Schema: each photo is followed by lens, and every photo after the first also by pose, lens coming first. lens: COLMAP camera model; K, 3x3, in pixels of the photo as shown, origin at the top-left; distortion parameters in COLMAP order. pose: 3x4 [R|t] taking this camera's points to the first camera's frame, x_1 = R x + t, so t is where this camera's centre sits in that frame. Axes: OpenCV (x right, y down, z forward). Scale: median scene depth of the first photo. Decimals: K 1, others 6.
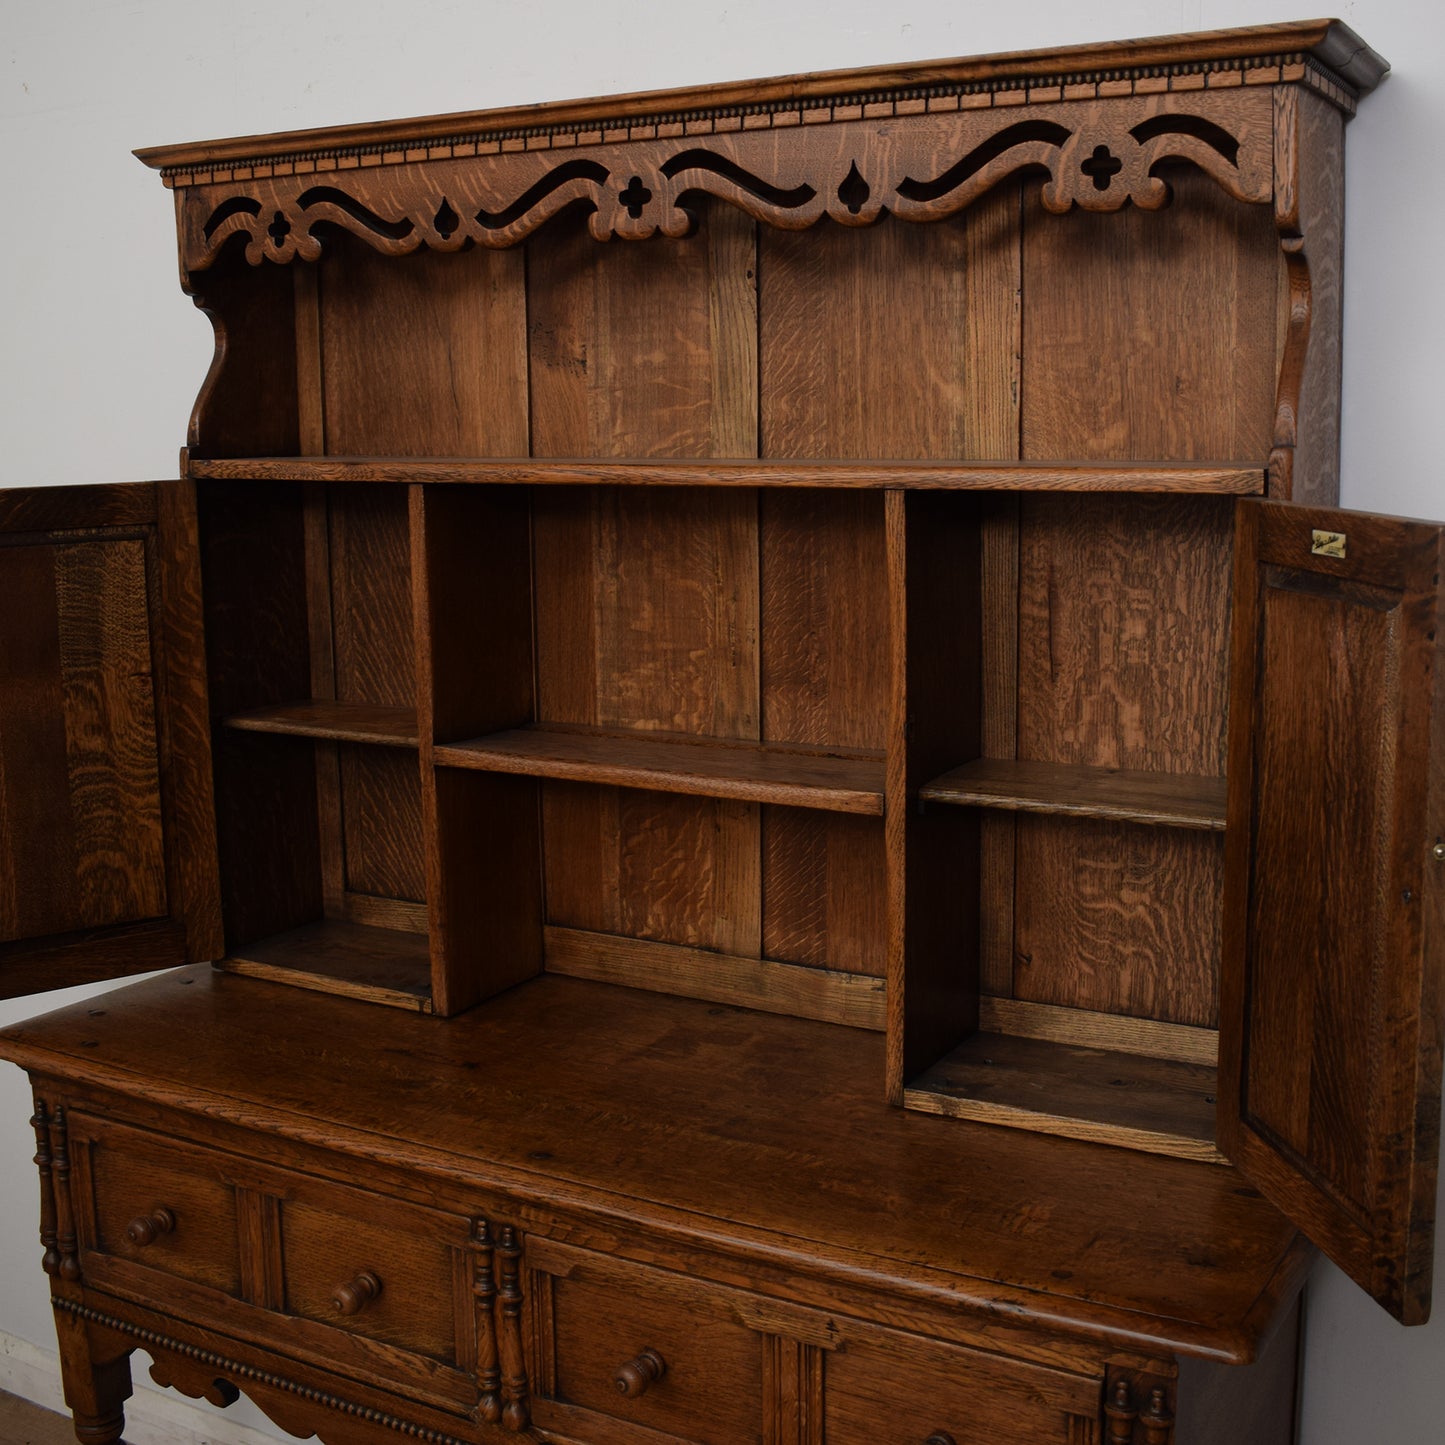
lens RADIAL K [[1813.2, 0, 778.1], [0, 1813.2, 661.0], [0, 0, 1]] dist [-0.096619, 0.000000]
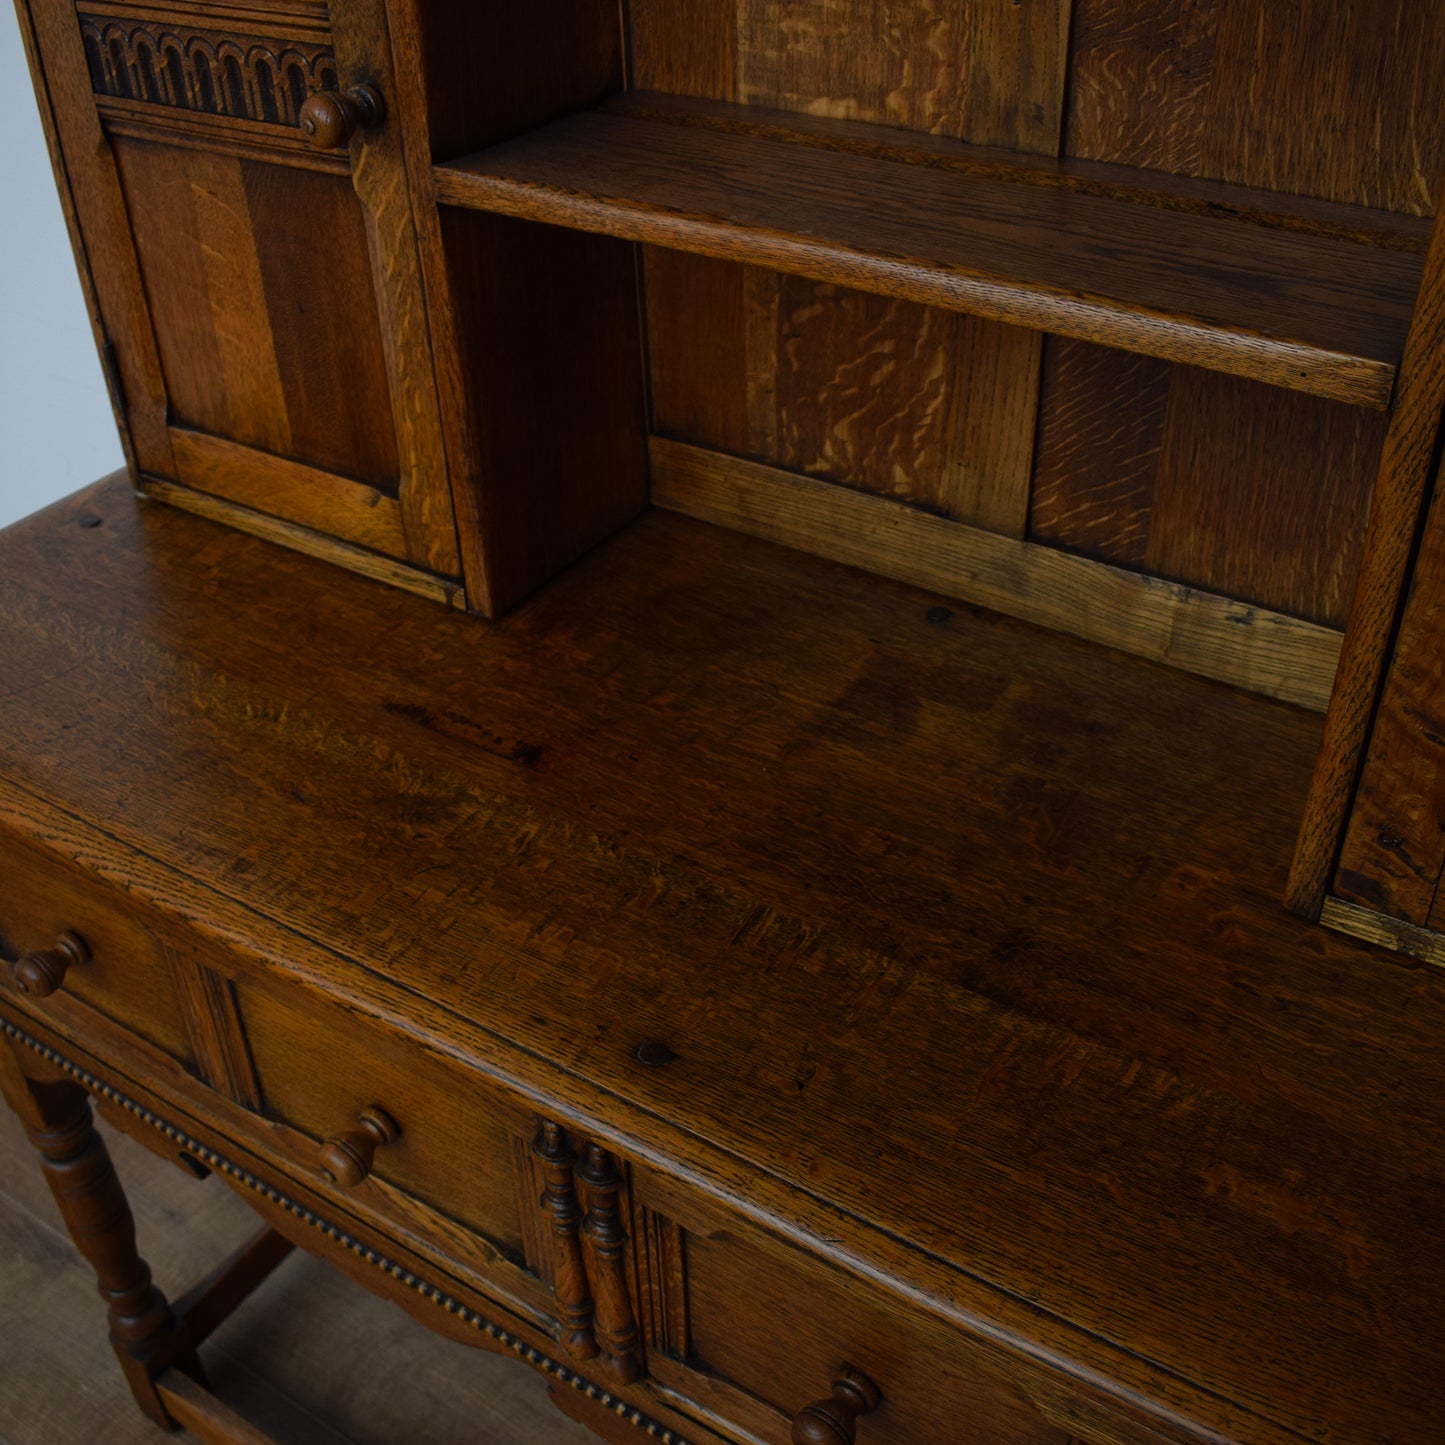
lens RADIAL K [[1684.2, 0, 716.7], [0, 1684.2, 717.8], [0, 0, 1]] dist [-0.096606, 0.000000]
pose [[0.996260, 0.034454, -0.079245, -0.068668], [0.006558, 0.884278, 0.466914, -0.038539], [0.086162, -0.465687, 0.880745, 0.539298]]
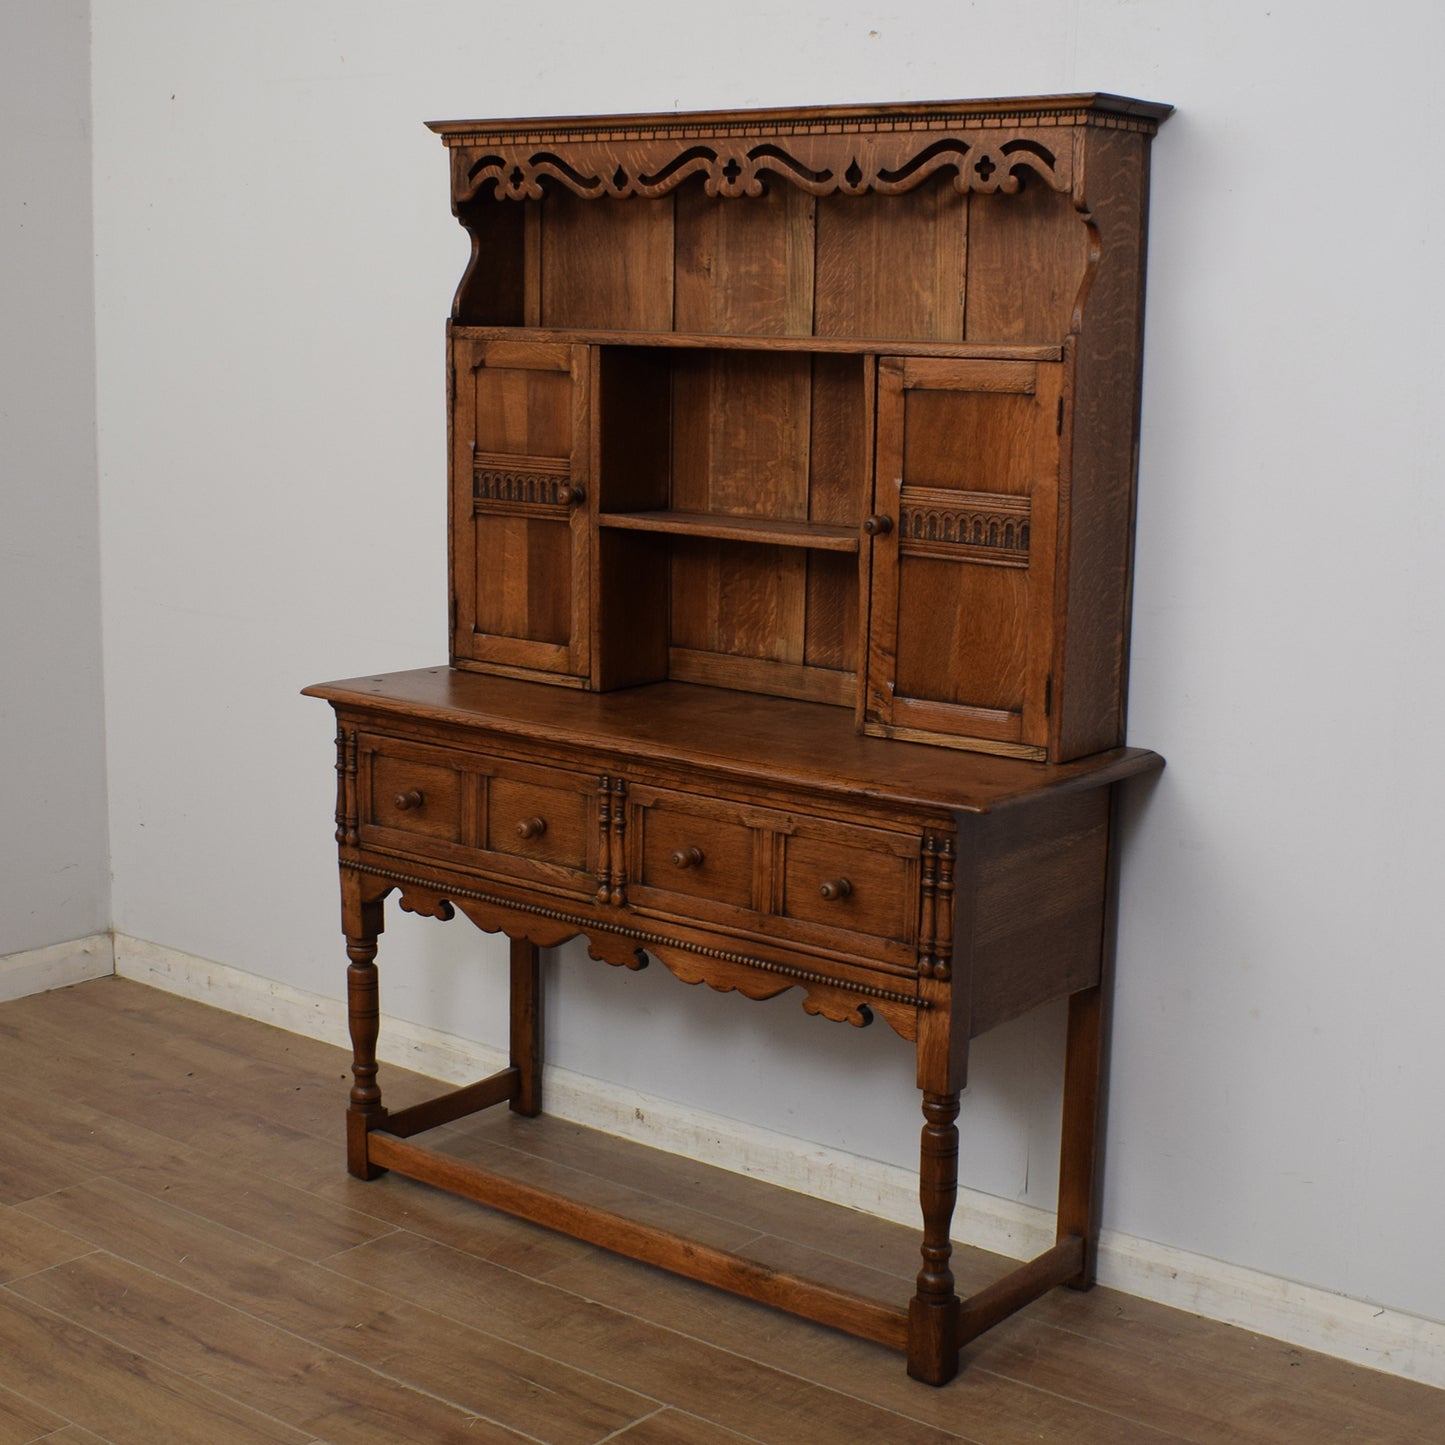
lens RADIAL K [[2295.7, 0, 754.5], [0, 2295.7, 716.7], [0, 0, 1]] dist [-0.097861, 0.000000]
pose [[0.986917, 0.056310, -0.151078, 0.268139], [-0.050296, 0.997793, 0.043345, 0.137903], [0.153185, -0.035180, 0.987571, -1.007459]]
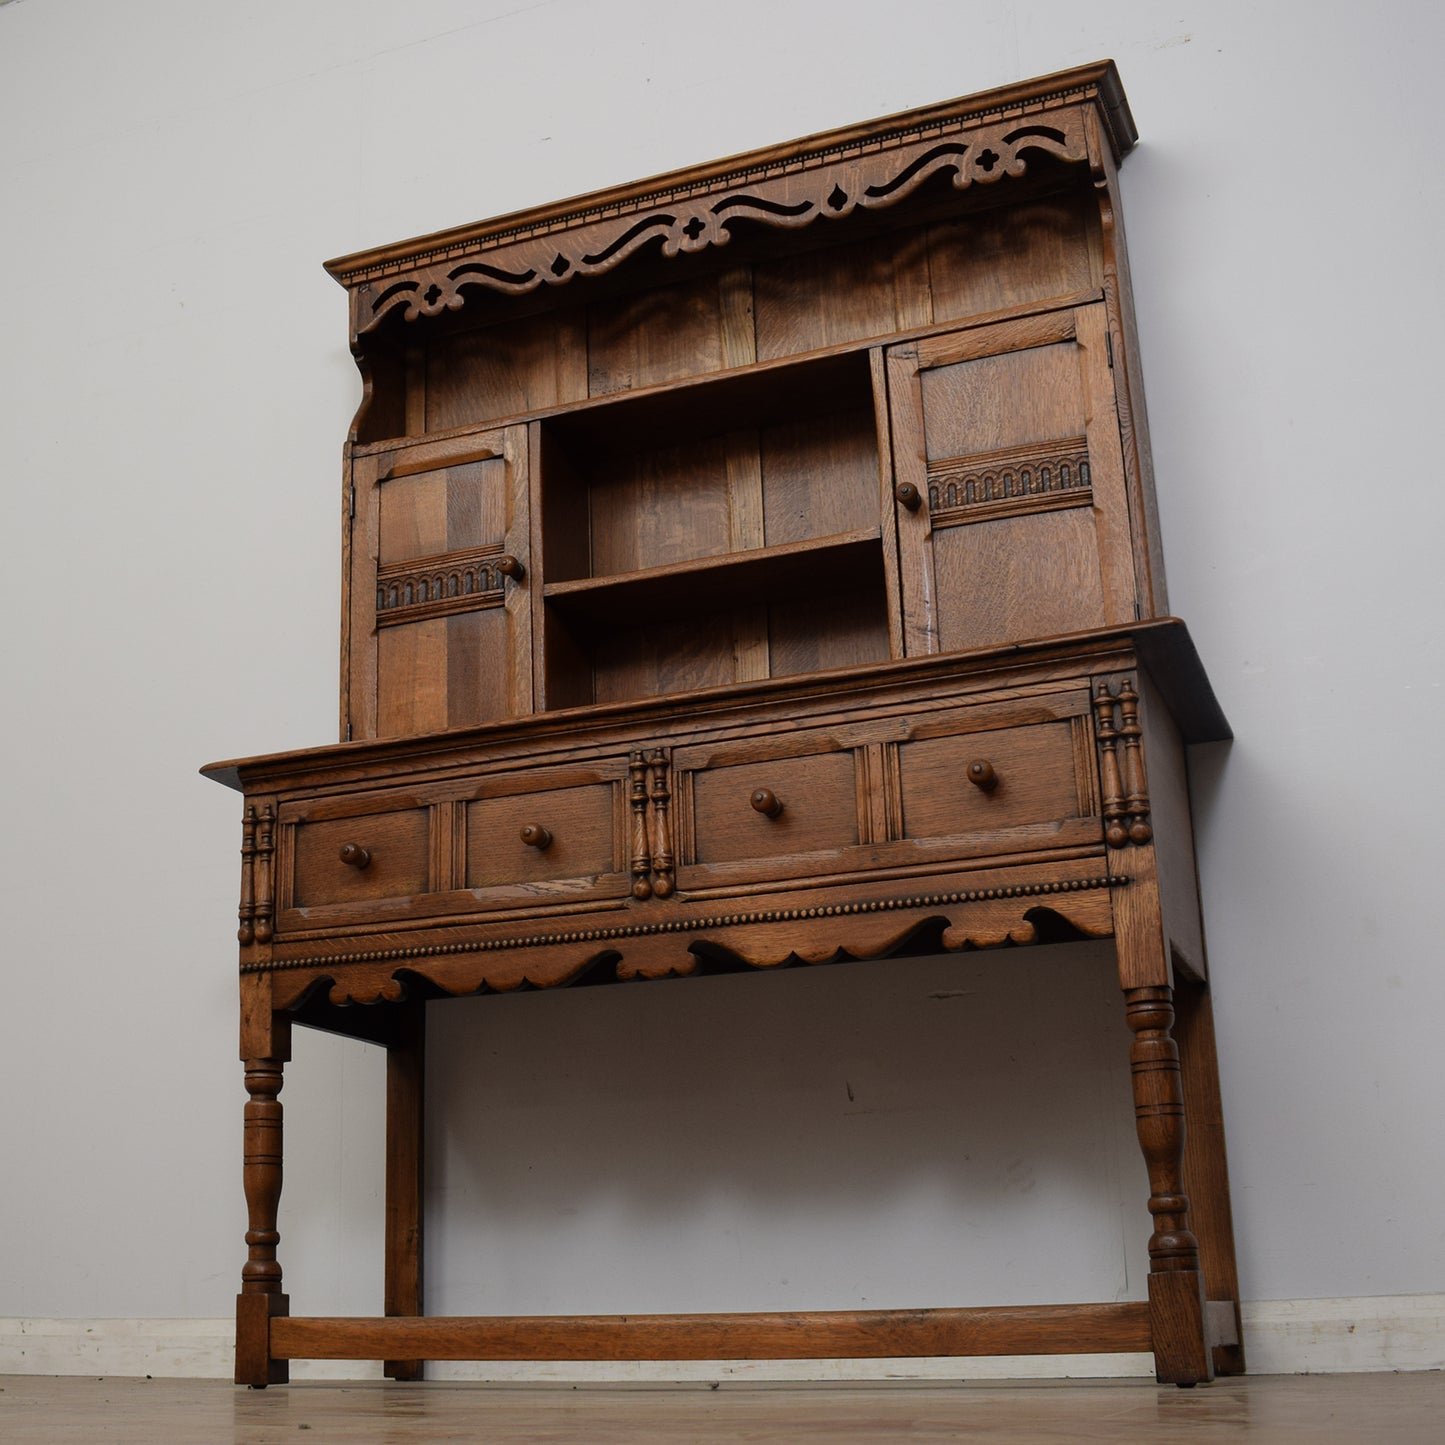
lens RADIAL K [[1972.7, 0, 542.3], [0, 1972.7, 763.3], [0, 0, 1]] dist [-0.094866, 0.000000]
pose [[0.997926, 0.015414, 0.062505, -0.306279], [0.011320, 0.913772, -0.406069, 0.866223], [-0.063374, 0.405935, 0.911702, -0.396998]]
